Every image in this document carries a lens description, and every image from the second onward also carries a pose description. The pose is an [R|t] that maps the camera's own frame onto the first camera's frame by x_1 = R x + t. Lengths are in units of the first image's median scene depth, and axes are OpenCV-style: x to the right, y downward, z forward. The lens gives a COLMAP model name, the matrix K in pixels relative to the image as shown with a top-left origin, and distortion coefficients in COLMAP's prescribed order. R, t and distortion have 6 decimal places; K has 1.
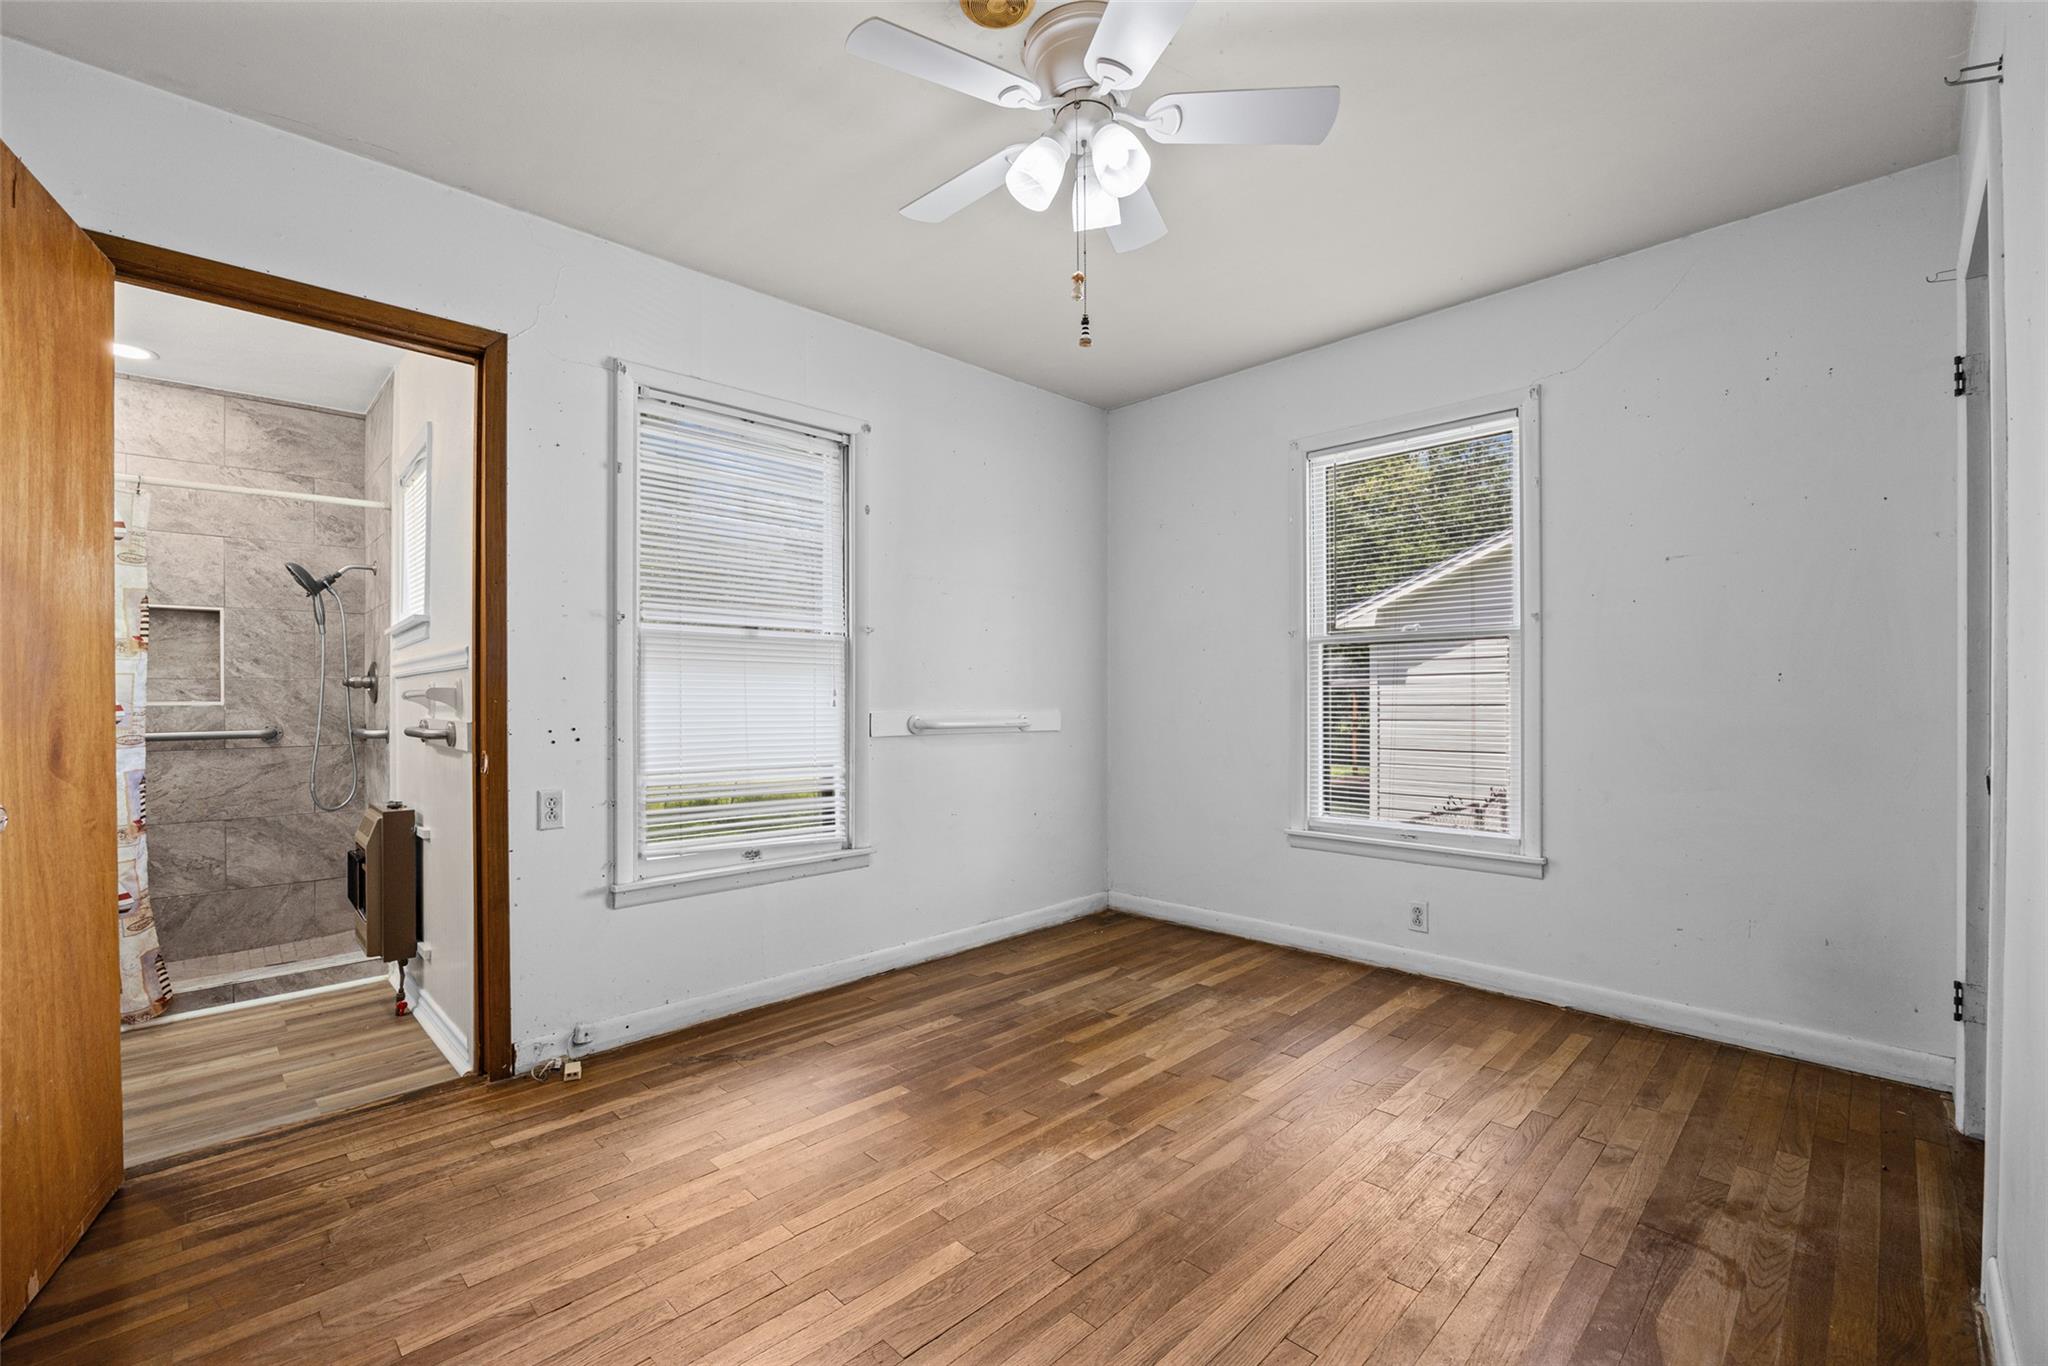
lens RADIAL K [[852.2, 0, 1032.2], [0, 852.2, 733.0], [0, 0, 1]] dist [-0.014837, -0.000263]
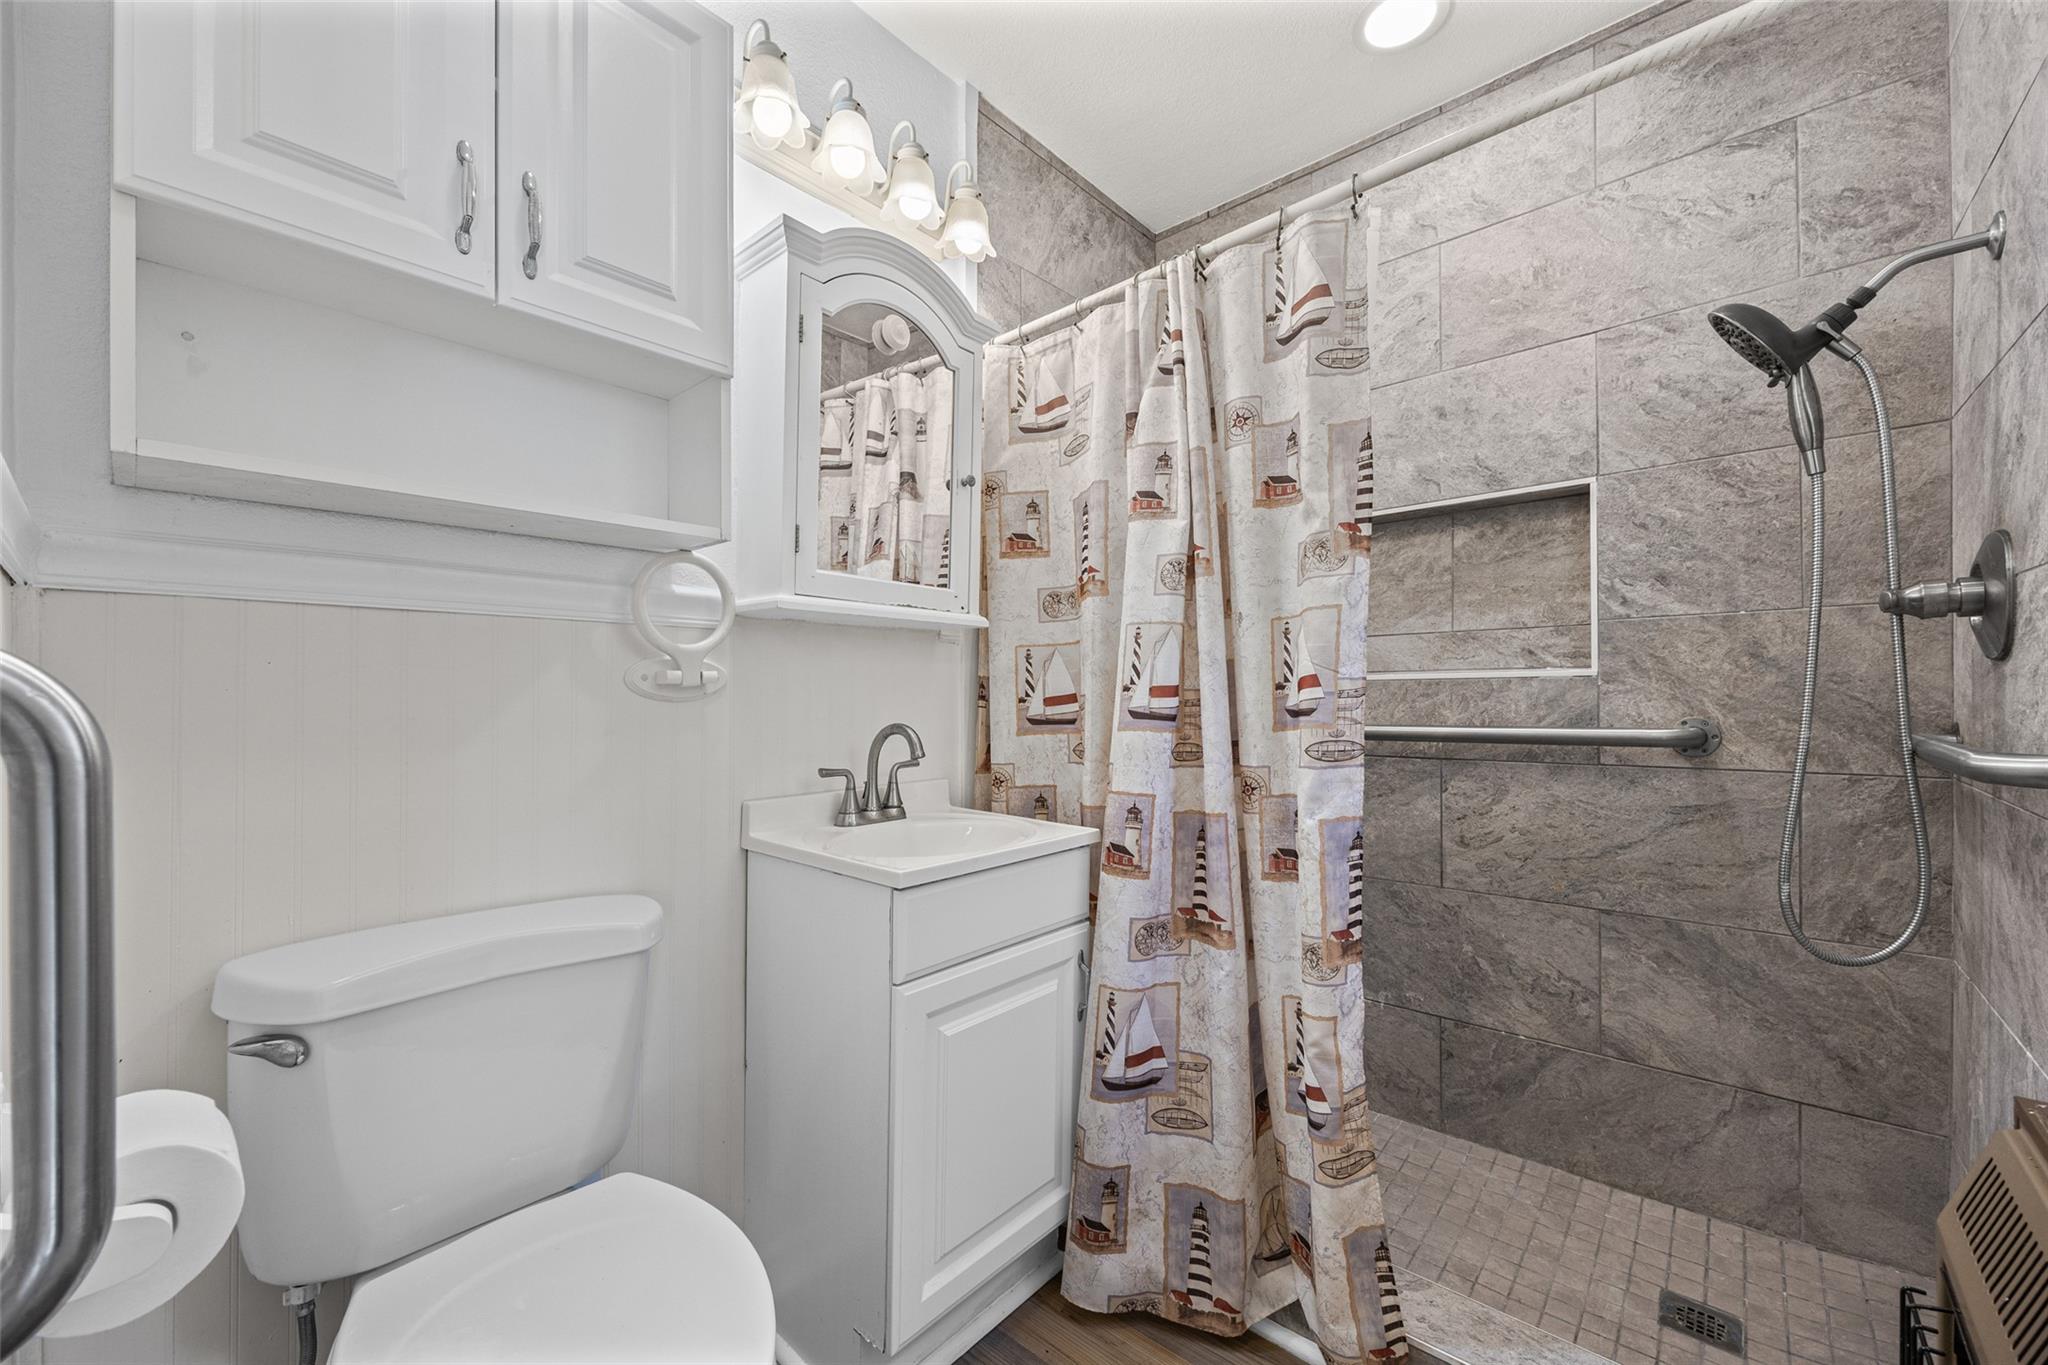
lens RADIAL K [[779.5, 0, 1022.6], [0, 779.5, 673.9], [0, 0, 1]] dist [-0.002366, -0.000263]
pose [[0.048600, -0.020143, -0.998615, -0.522685], [-0.024067, 0.999483, -0.021331, -0.015997], [0.998528, 0.025070, 0.048090, 0.640765]]
